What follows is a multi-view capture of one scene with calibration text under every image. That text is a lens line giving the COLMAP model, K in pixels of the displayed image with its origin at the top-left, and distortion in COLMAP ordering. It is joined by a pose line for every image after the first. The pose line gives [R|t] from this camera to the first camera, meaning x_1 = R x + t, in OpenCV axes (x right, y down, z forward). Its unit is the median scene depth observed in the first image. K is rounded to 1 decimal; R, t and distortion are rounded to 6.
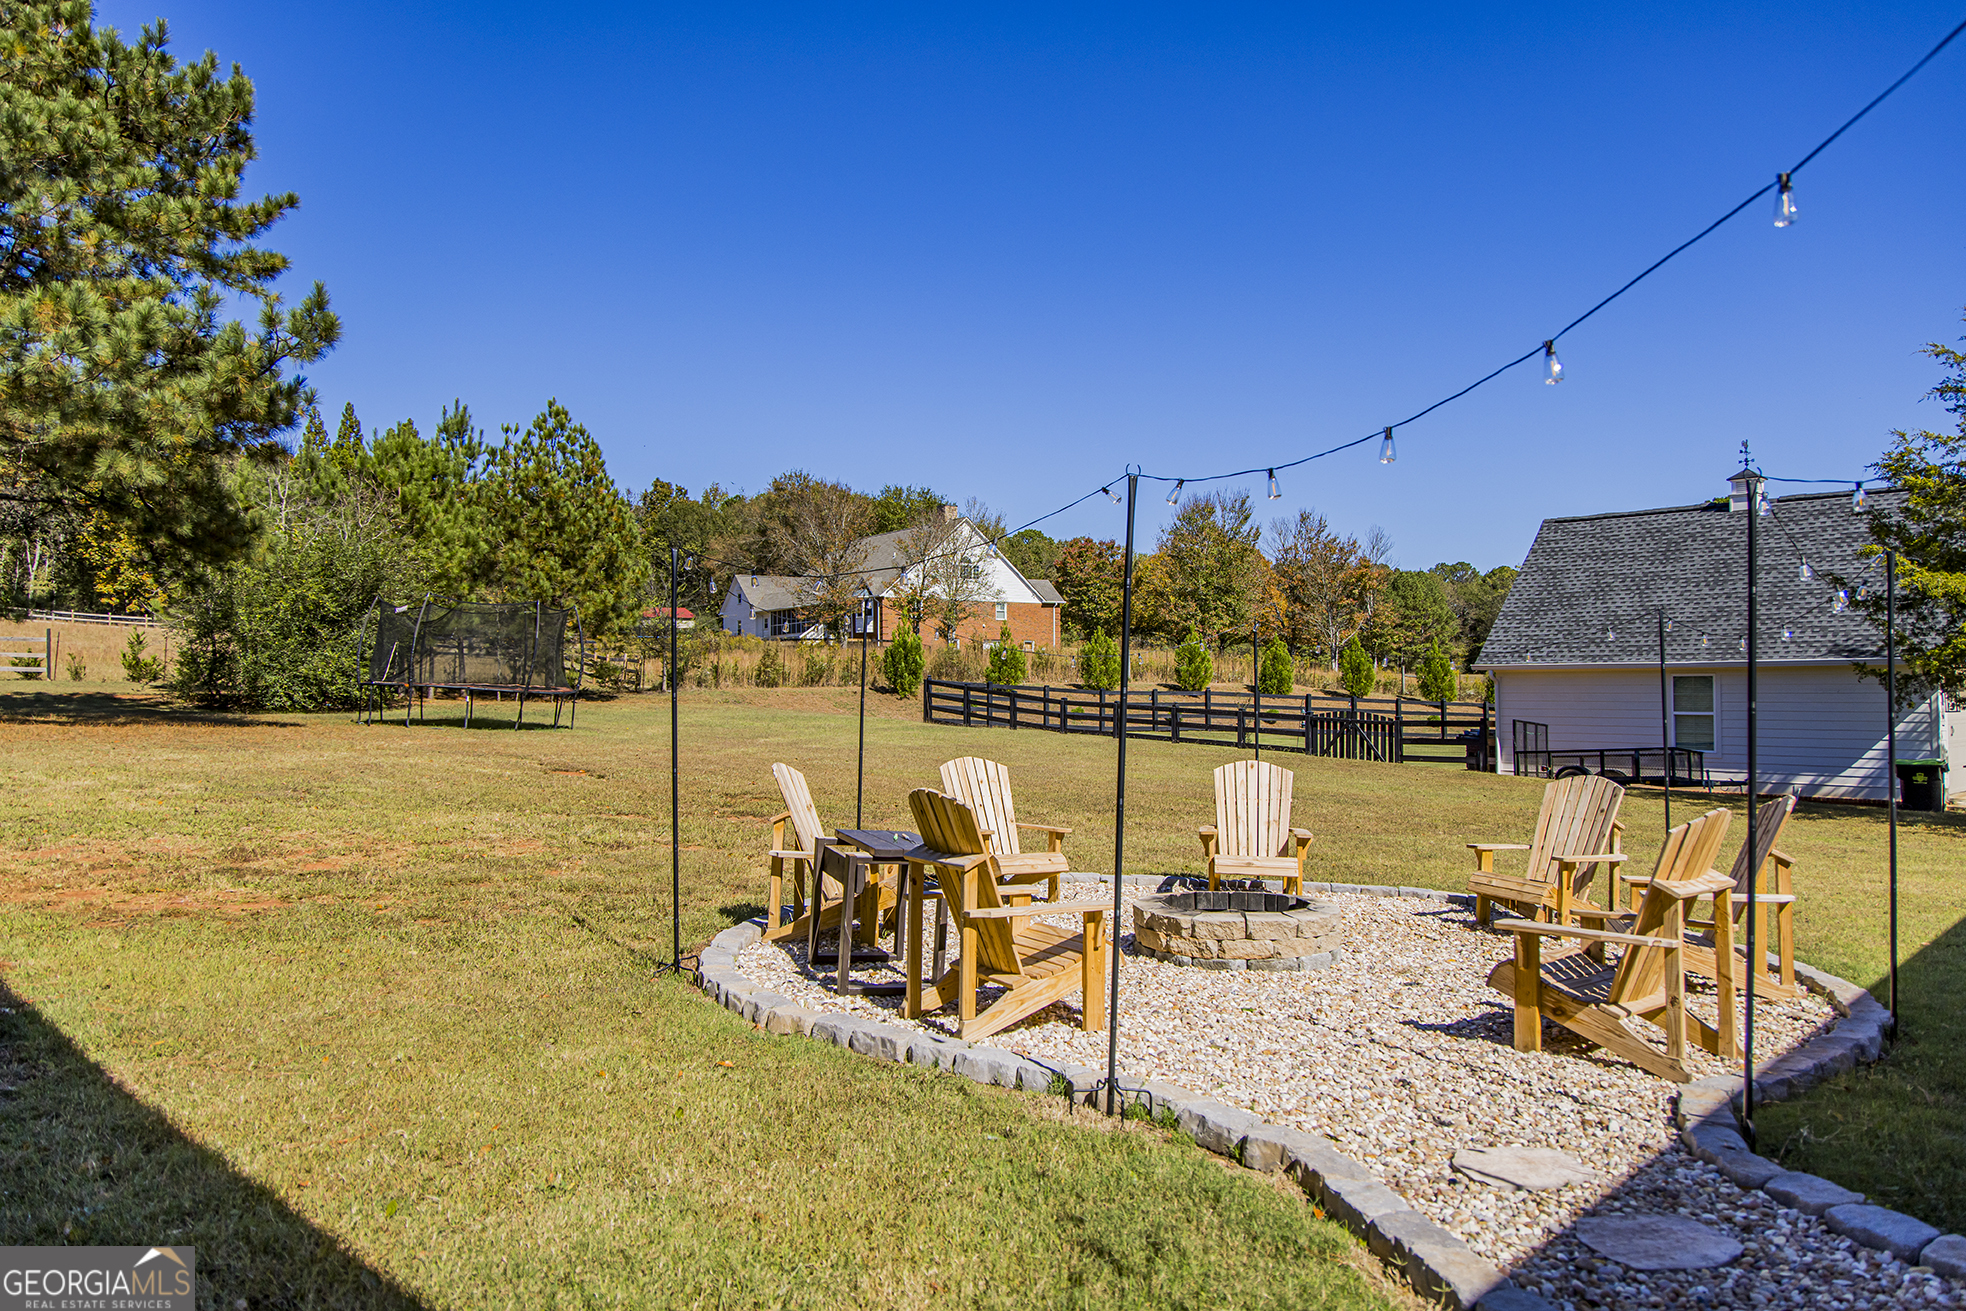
lens RADIAL K [[1345.7, 0, 985.6], [0, 1345.7, 652.9], [0, 0, 1]] dist [-0.000602, 0.001216]
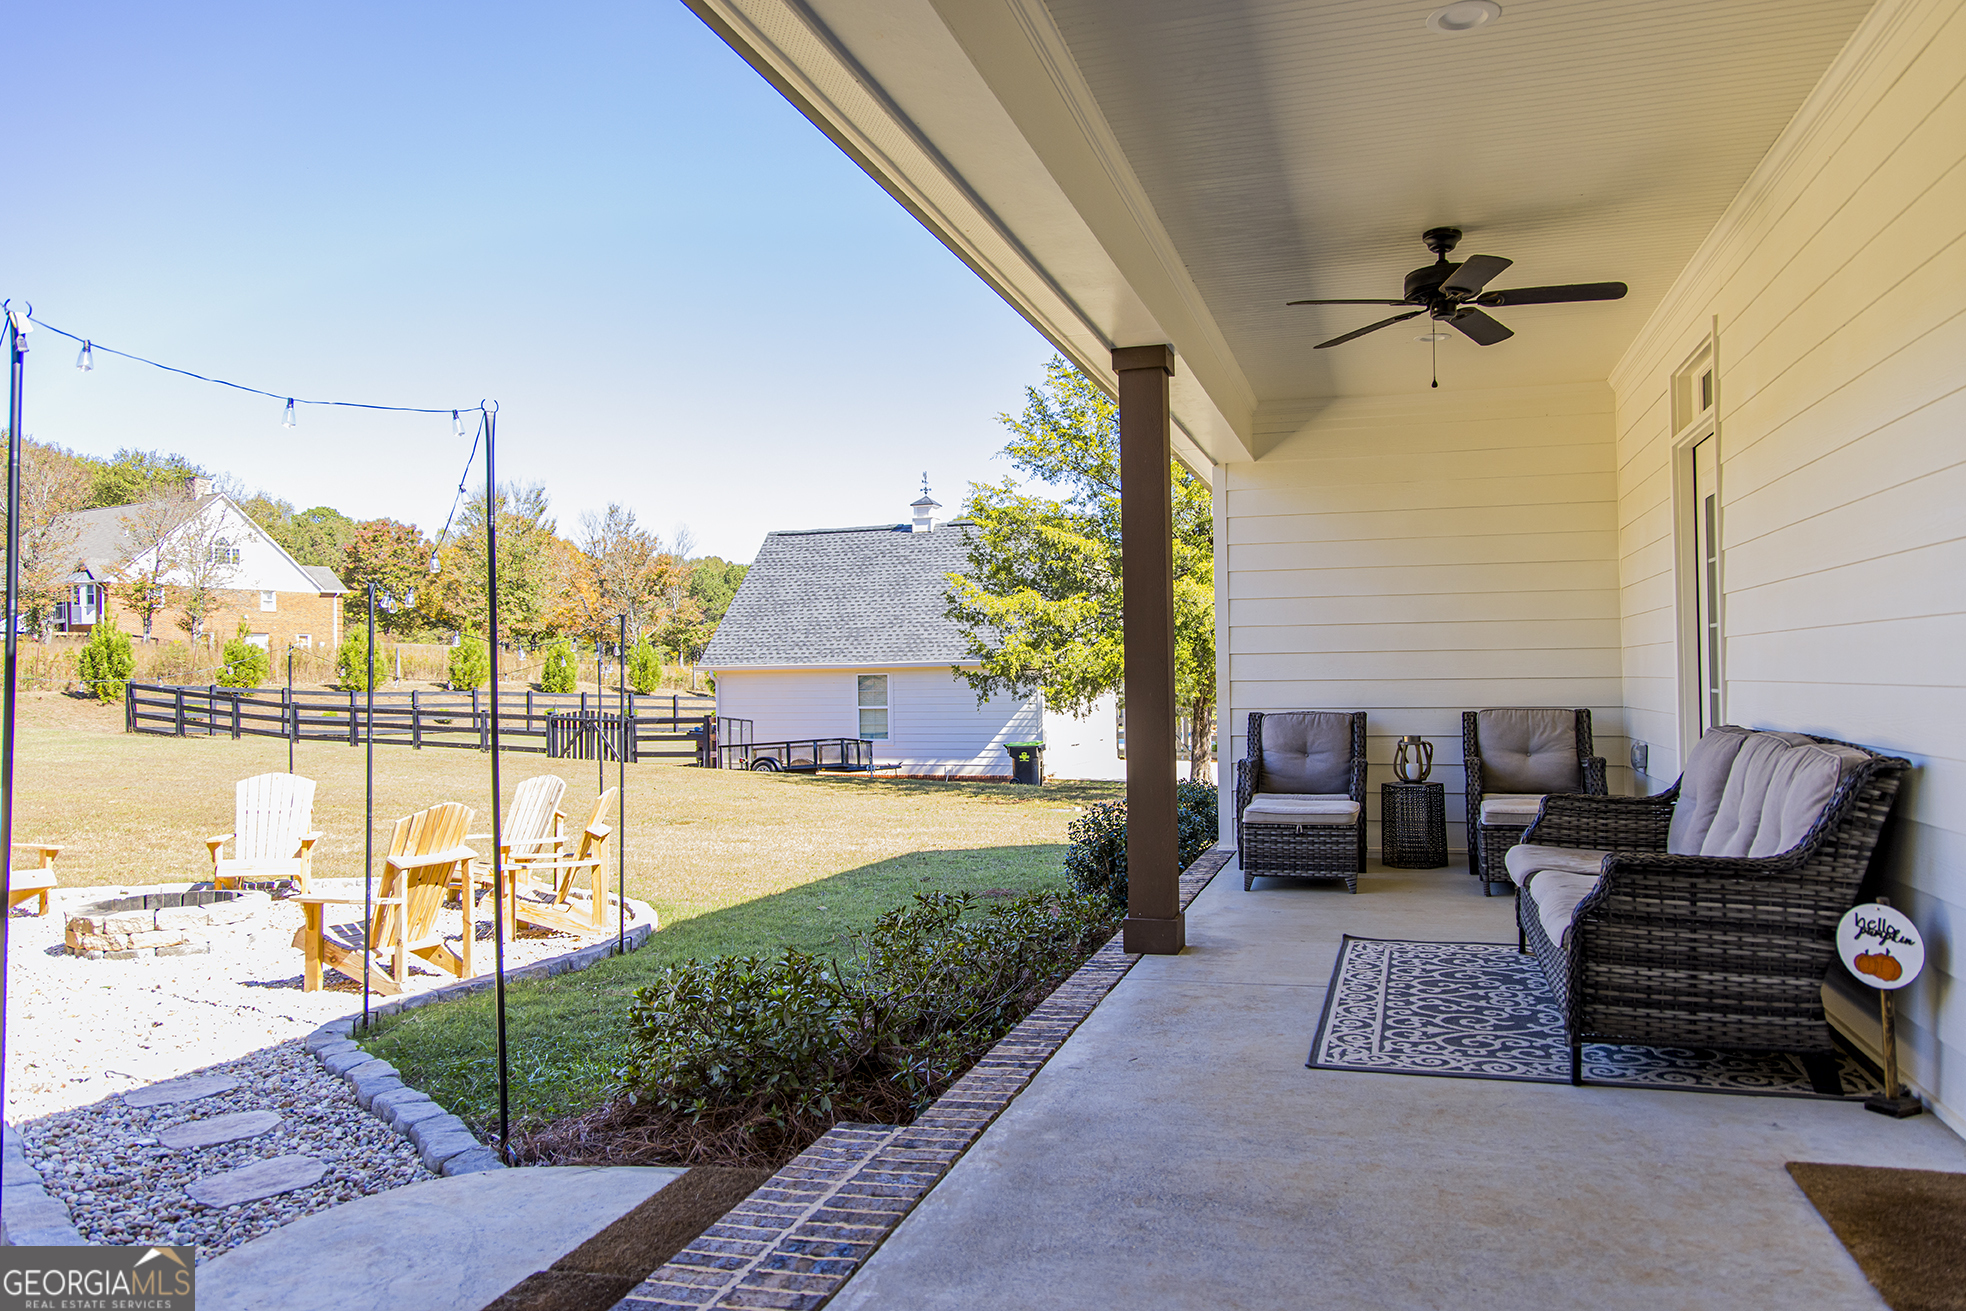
lens RADIAL K [[1379.1, 0, 991.5], [0, 1379.1, 650.0], [0, 0, 1]] dist [-0.002248, 0.003494]
pose [[0.888531, -0.001829, 0.458813, 0.044684], [0.000032, 0.999992, 0.003925, -0.005633], [-0.458817, -0.003473, 0.888524, -0.061649]]
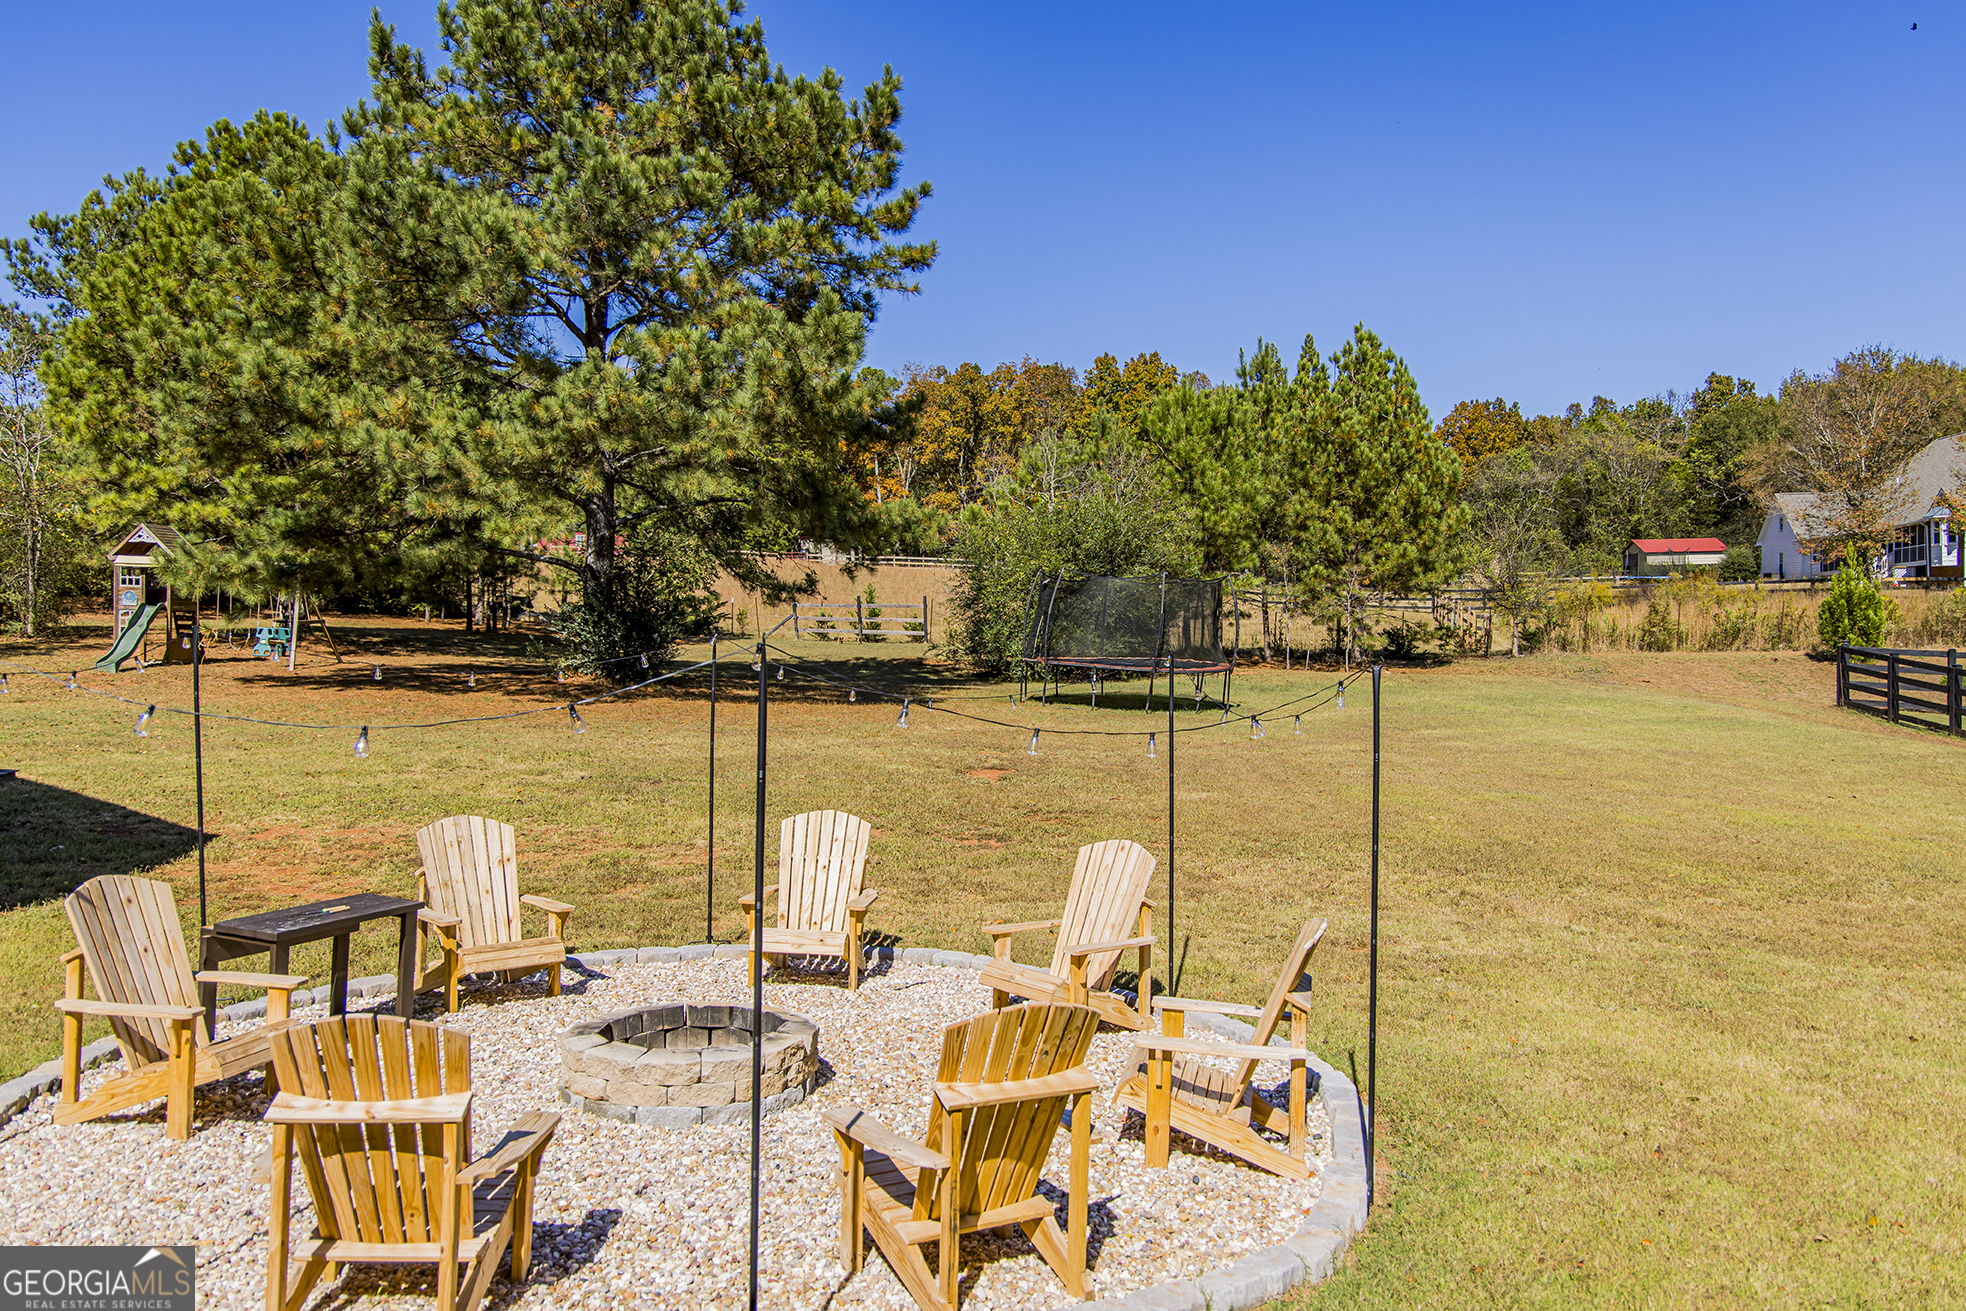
lens RADIAL K [[1555.3, 0, 983.0], [0, 1555.3, 655.5], [0, 0, 1]] dist [0.029790, 0.000642]
pose [[0.758487, 0.009032, -0.651626, 0.158958], [0.017798, 0.999244, 0.034568, -0.012792], [0.651445, -0.037817, 0.757752, 0.065246]]
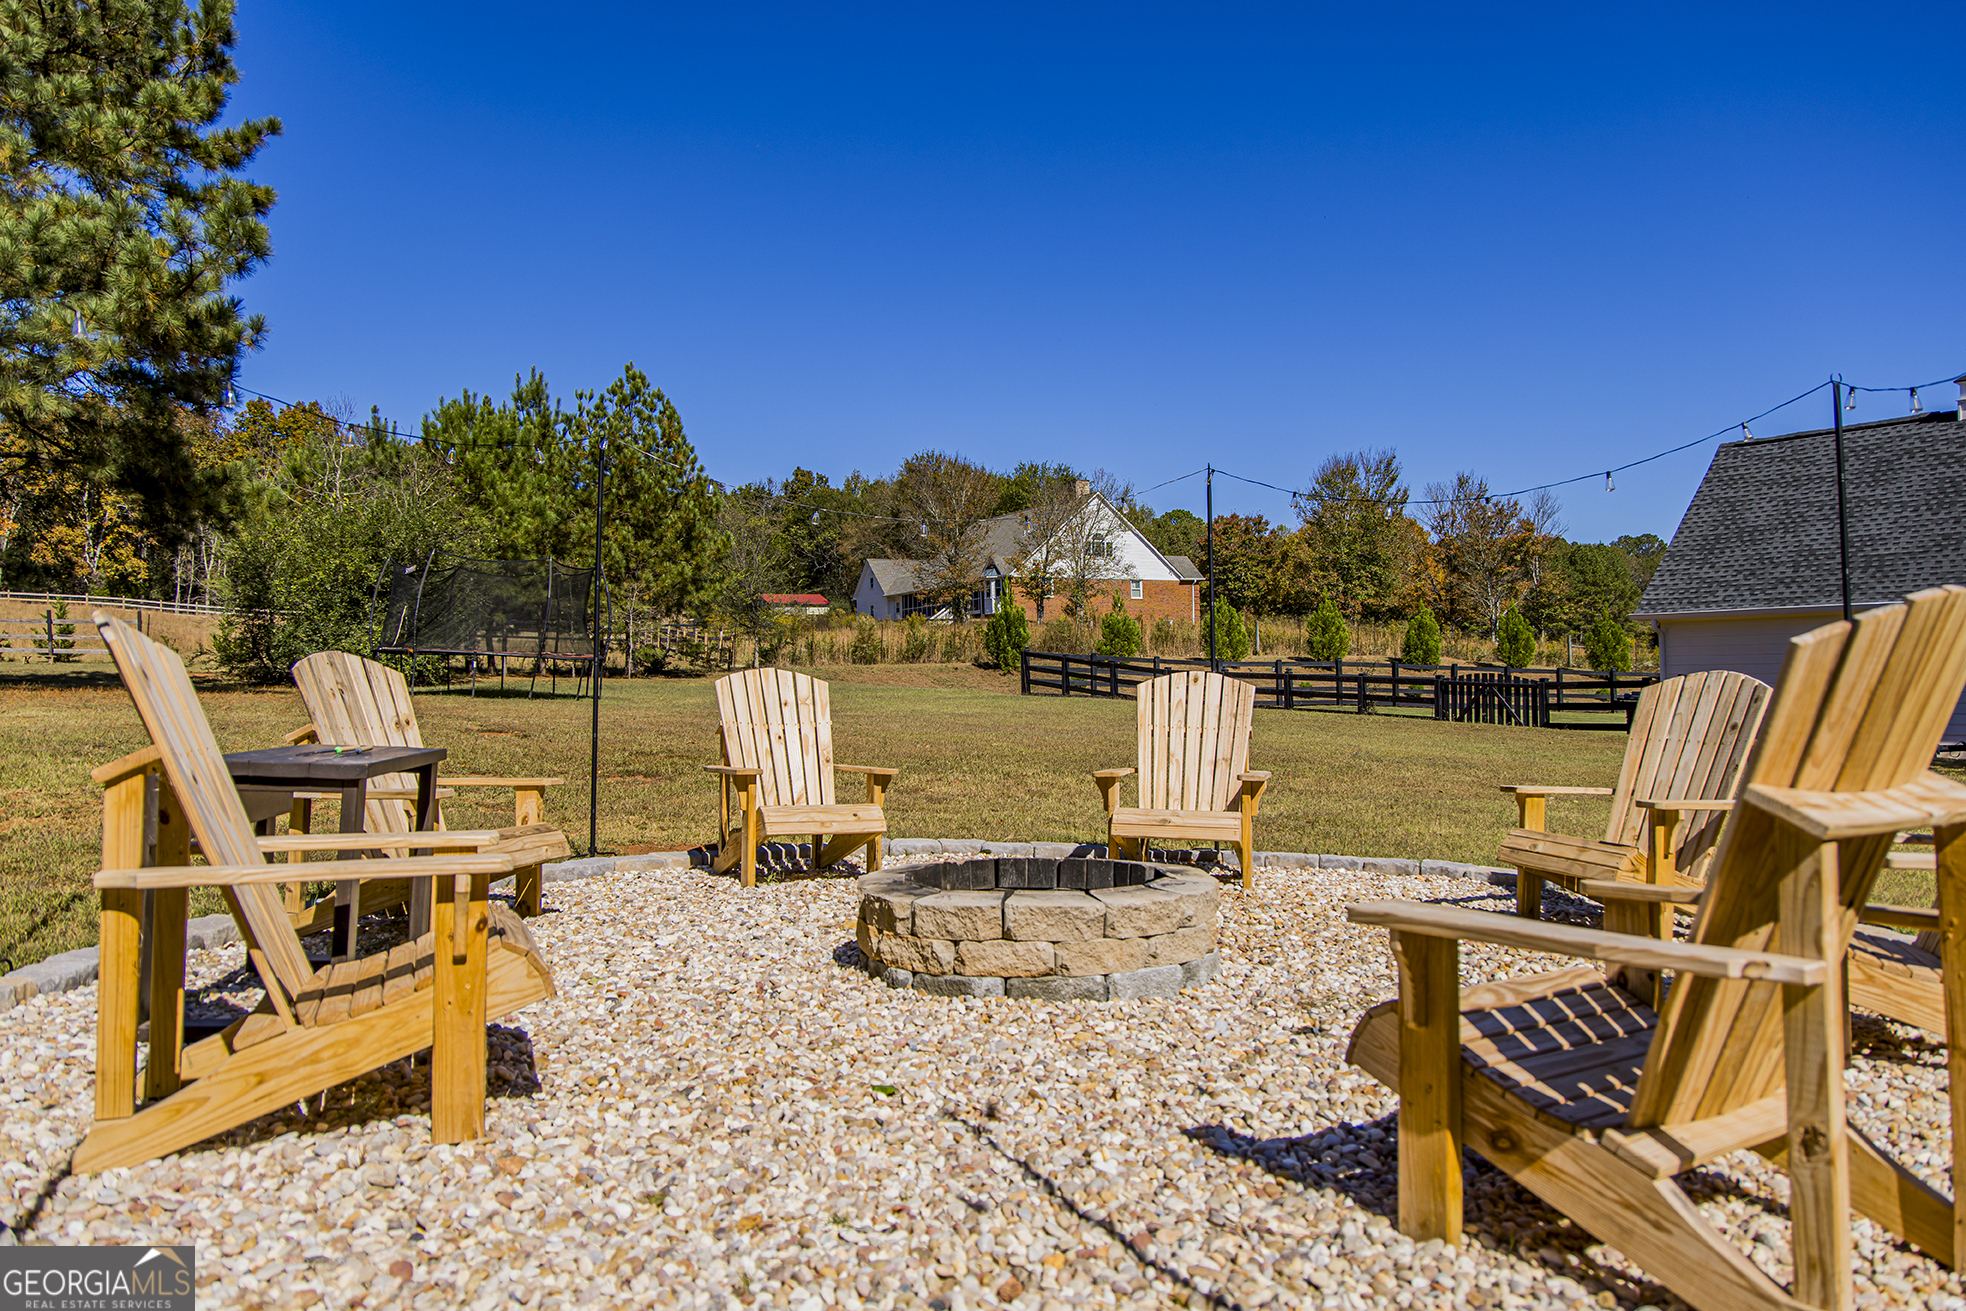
lens RADIAL K [[1357.6, 0, 983.0], [0, 1357.6, 655.5], [0, 0, 1]] dist [-0.001273, 0.004828]
pose [[0.993032, -0.013836, -0.117032, 0.038514], [0.014955, 0.999850, 0.008689, 0.014494], [0.116894, -0.010378, 0.993090, 0.070923]]
